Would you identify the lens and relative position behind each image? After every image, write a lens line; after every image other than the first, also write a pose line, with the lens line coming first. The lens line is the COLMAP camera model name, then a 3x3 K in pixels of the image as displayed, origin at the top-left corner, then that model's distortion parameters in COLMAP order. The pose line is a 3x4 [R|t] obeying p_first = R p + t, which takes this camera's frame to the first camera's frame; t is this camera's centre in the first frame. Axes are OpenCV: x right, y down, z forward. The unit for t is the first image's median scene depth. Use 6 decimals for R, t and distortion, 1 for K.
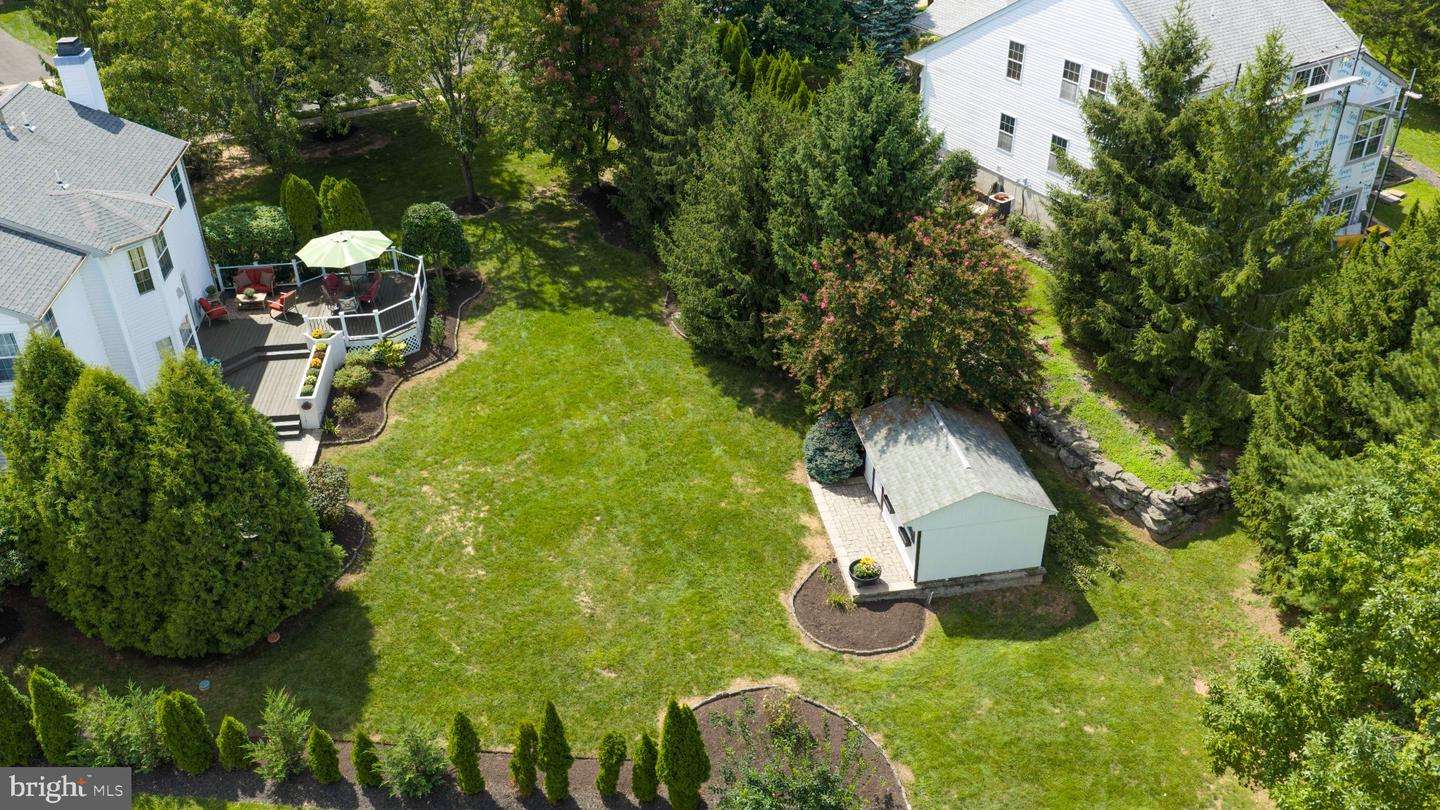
lens RADIAL K [[1179.9, 0, 721.9], [0, 1179.9, 406.9], [0, 0, 1]] dist [0.004630, -0.014349]
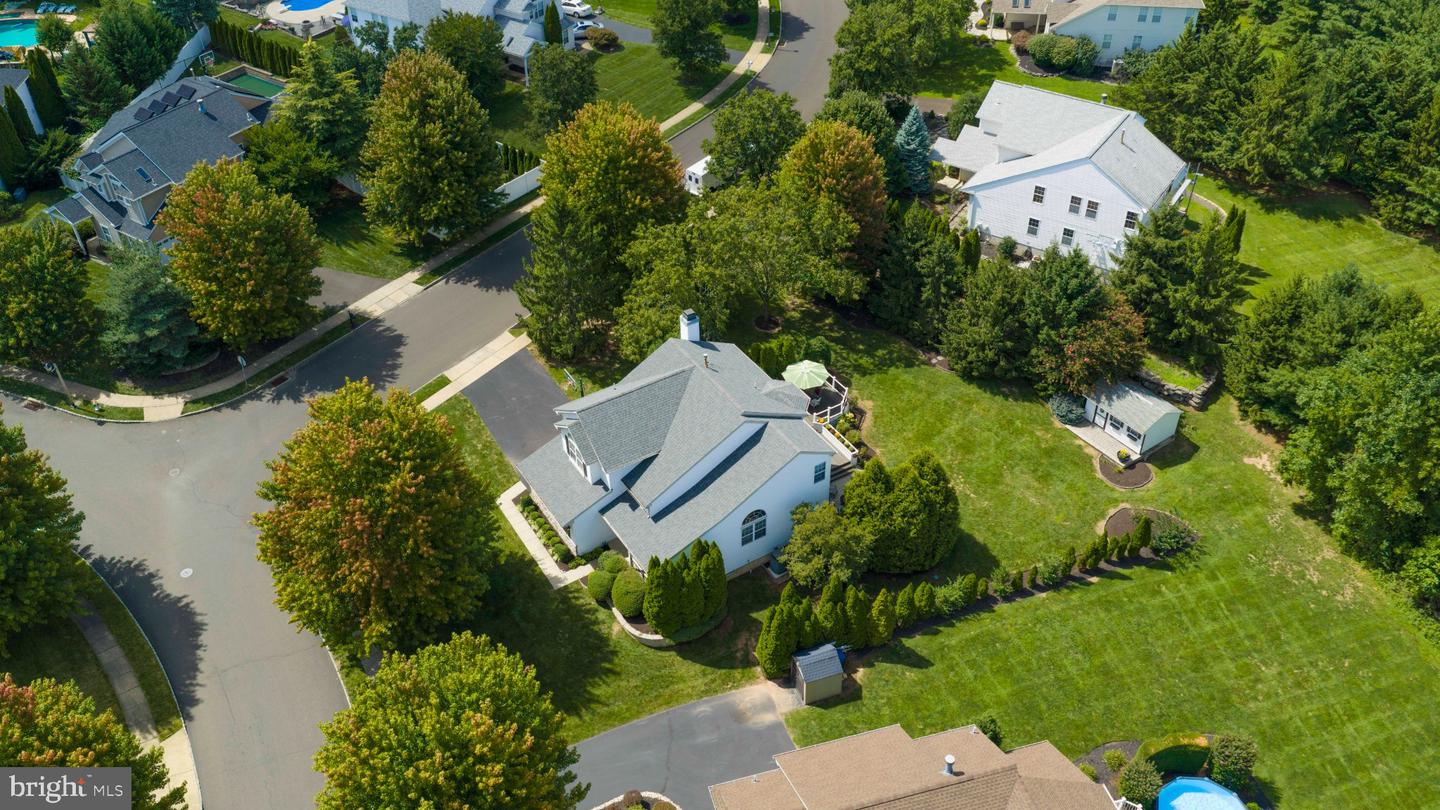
lens RADIAL K [[1179.9, 0, 716.2], [0, 1179.9, 402.9], [0, 0, 1]] dist [0.004630, -0.014349]
pose [[0.903631, -0.268729, 0.333521, -1.315348], [0.233895, 0.961932, 0.141352, -0.469948], [-0.358810, -0.049721, 0.932085, -0.907667]]
